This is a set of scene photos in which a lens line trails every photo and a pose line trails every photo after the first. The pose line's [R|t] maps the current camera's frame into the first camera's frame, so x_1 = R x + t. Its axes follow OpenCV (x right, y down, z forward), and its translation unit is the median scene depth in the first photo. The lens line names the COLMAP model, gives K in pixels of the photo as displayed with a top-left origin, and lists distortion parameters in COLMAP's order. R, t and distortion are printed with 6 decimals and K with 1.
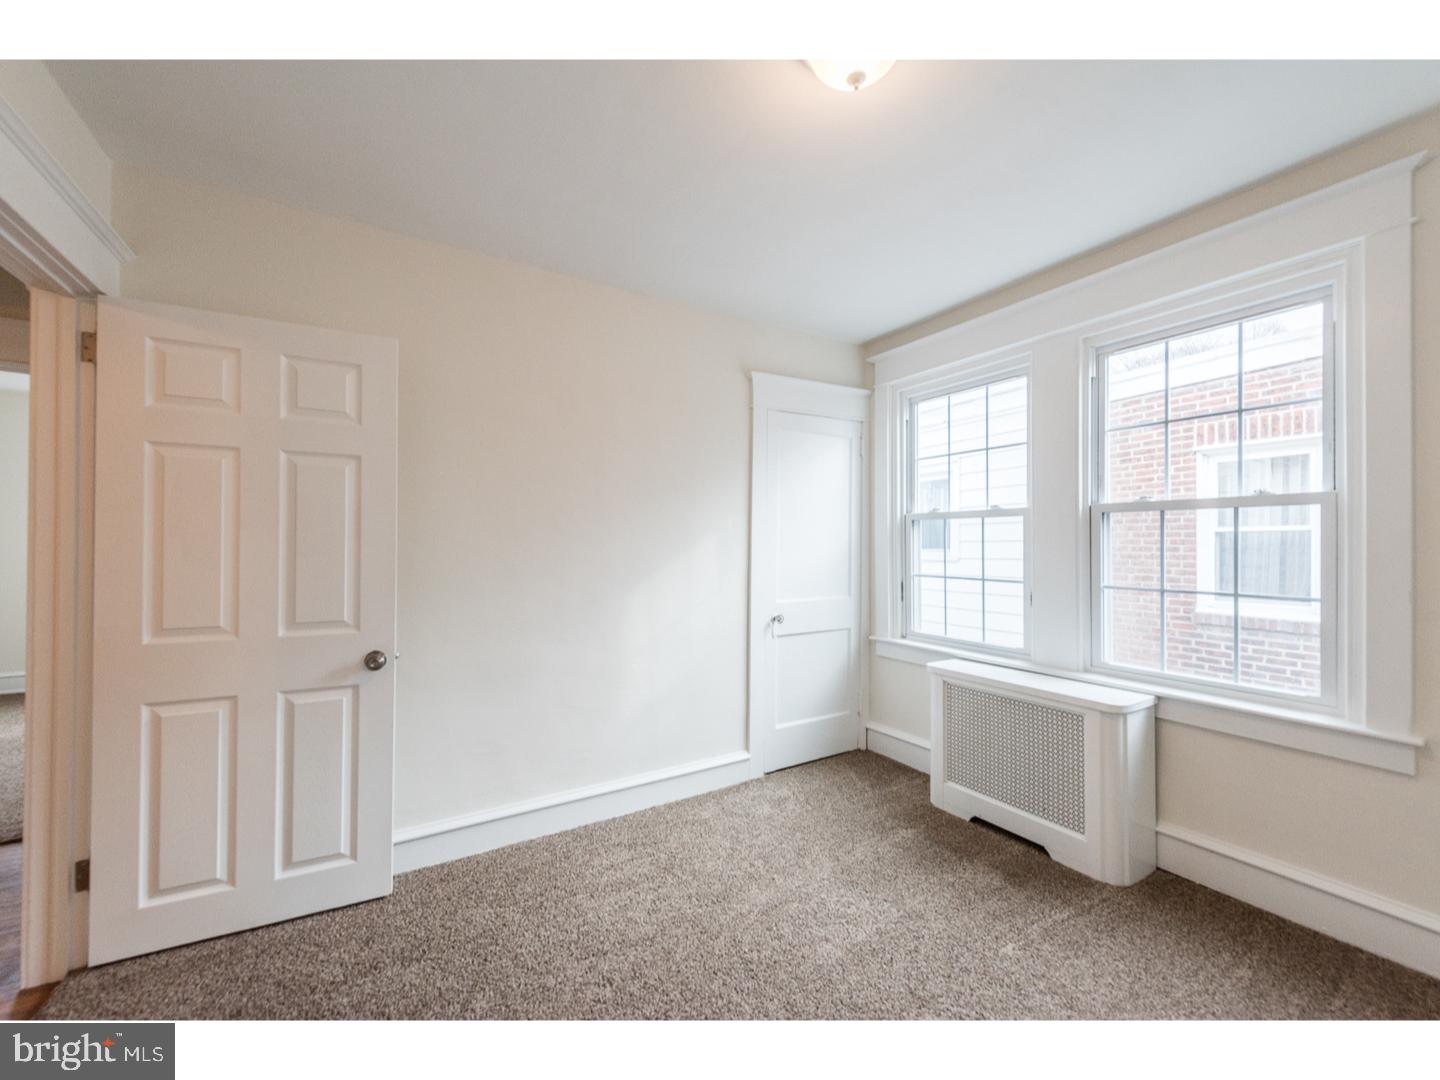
lens RADIAL K [[578.3, 0, 719.4], [0, 578.3, 547.9], [0, 0, 1]] dist [0.010301, -0.003289]
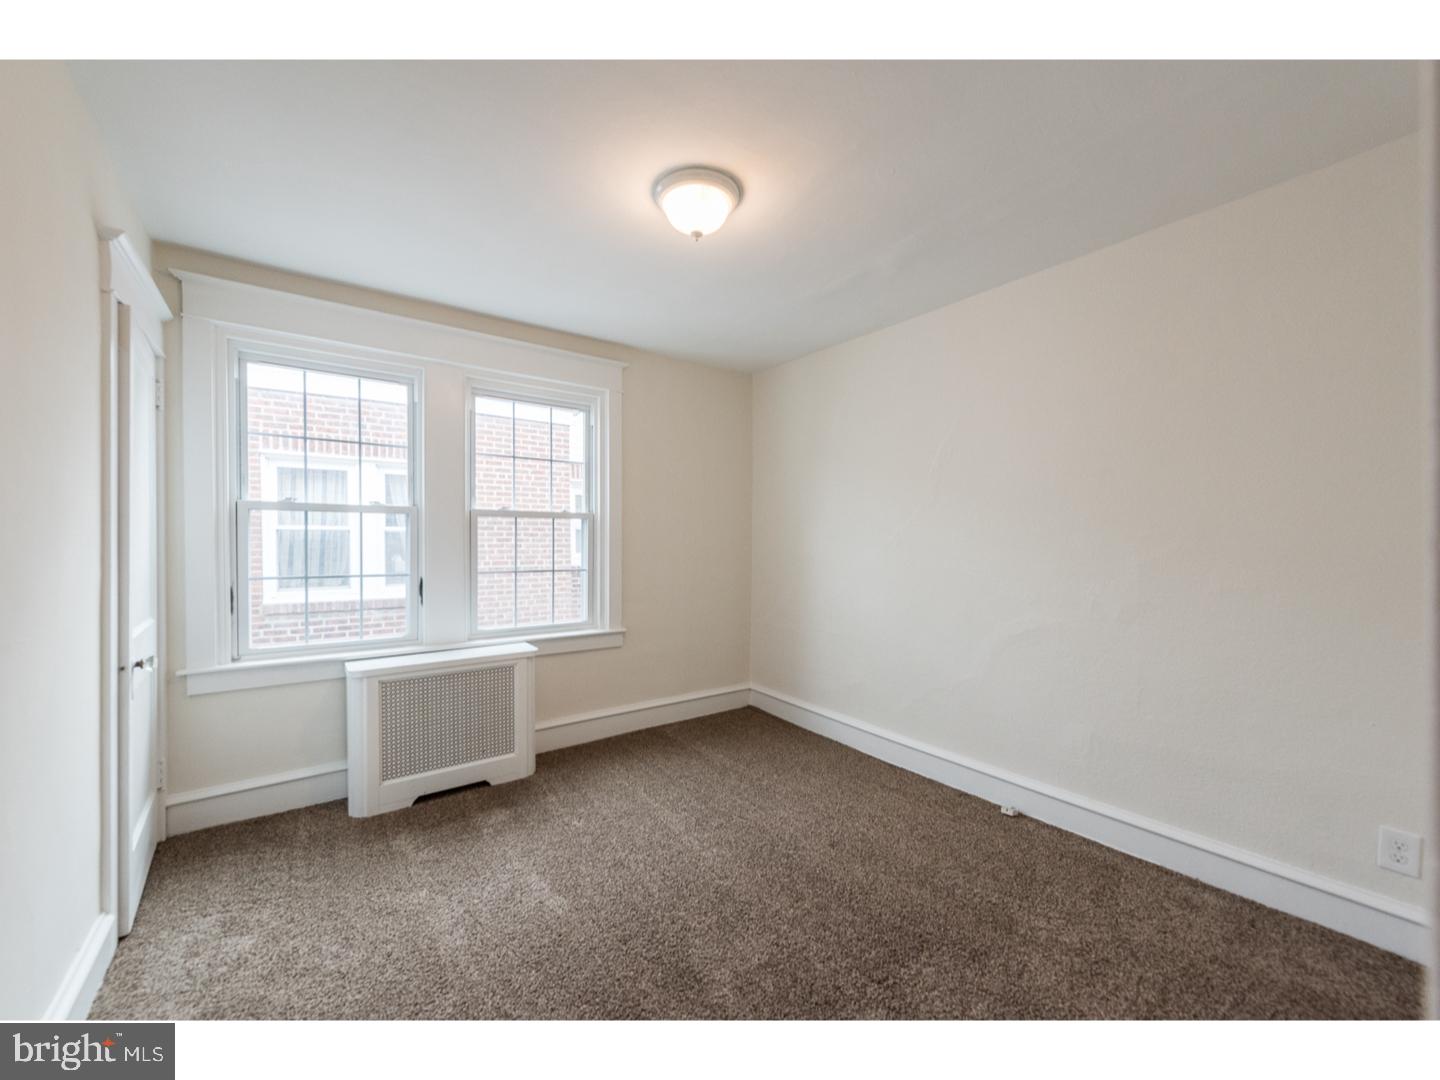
lens RADIAL K [[578.3, 0, 719.5], [0, 578.3, 551.1], [0, 0, 1]] dist [0.010301, -0.003289]
pose [[-0.083763, -0.016866, 0.996343, -0.509450], [0.007650, 0.999816, 0.017568, -0.000223], [-0.996456, 0.009093, -0.083618, 0.418432]]
